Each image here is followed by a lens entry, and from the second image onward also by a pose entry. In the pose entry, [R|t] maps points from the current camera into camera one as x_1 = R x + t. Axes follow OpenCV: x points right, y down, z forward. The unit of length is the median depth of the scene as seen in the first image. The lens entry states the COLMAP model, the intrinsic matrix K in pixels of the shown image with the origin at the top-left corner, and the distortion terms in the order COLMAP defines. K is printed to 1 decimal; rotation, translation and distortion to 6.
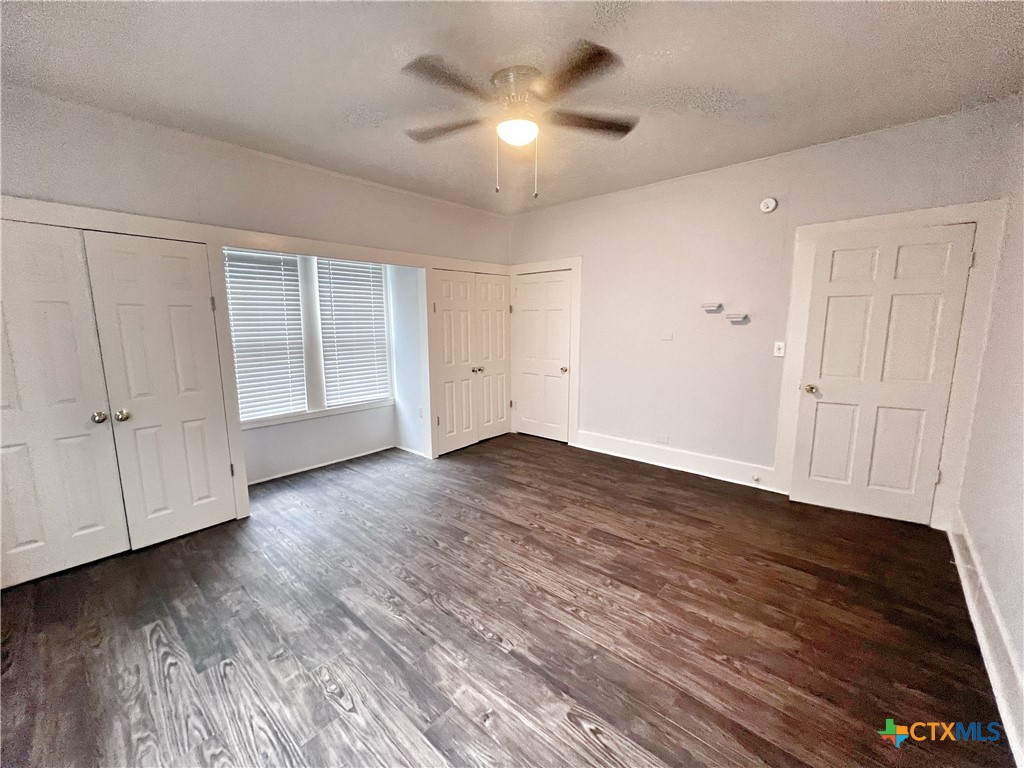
lens RADIAL K [[409.8, 0, 510.7], [0, 409.8, 380.8], [0, 0, 1]] dist [0.001688, -0.001174]
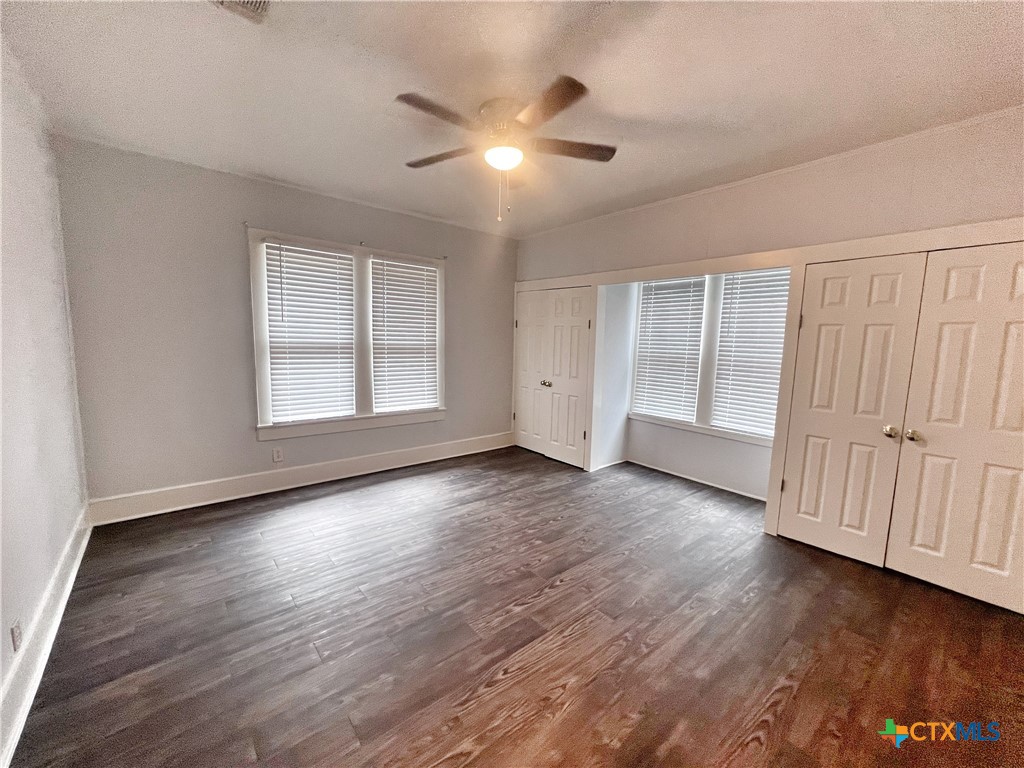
lens RADIAL K [[409.8, 0, 512.5], [0, 409.8, 387.7], [0, 0, 1]] dist [0.001688, -0.001174]
pose [[-0.150062, 0.129873, -0.980109, 0.652755], [-0.161821, 0.974739, 0.153938, -0.113118], [0.975344, 0.181703, -0.125255, 0.735483]]
